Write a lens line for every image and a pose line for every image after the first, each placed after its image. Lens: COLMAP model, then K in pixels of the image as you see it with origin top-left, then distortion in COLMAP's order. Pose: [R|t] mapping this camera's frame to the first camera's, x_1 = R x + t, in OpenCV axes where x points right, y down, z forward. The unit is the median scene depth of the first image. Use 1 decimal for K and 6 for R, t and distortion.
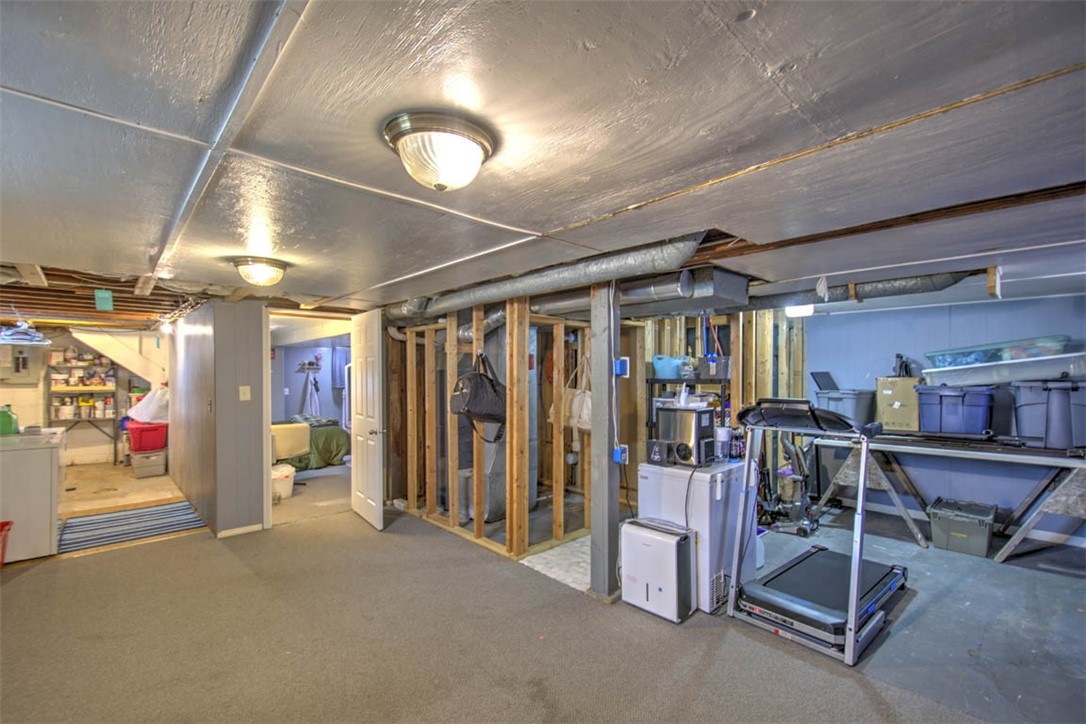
lens RADIAL K [[491.9, 0, 543.5], [0, 491.9, 371.5], [0, 0, 1]] dist [0.001352, 0.000023]
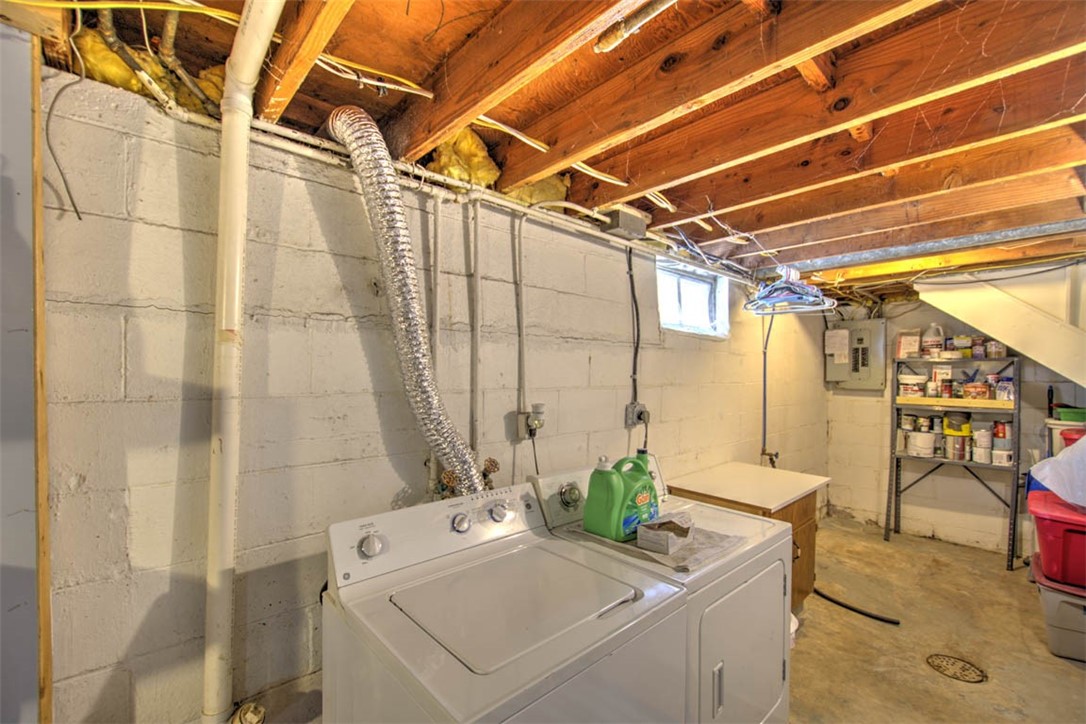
lens RADIAL K [[467.4, 0, 550.6], [0, 467.4, 379.9], [0, 0, 1]] dist [0.000520, -0.000066]
pose [[0.011839, 0.015846, -0.999804, -0.441619], [-0.003587, 0.999869, 0.015805, 0.004169], [0.999923, 0.003399, 0.011895, 0.567253]]
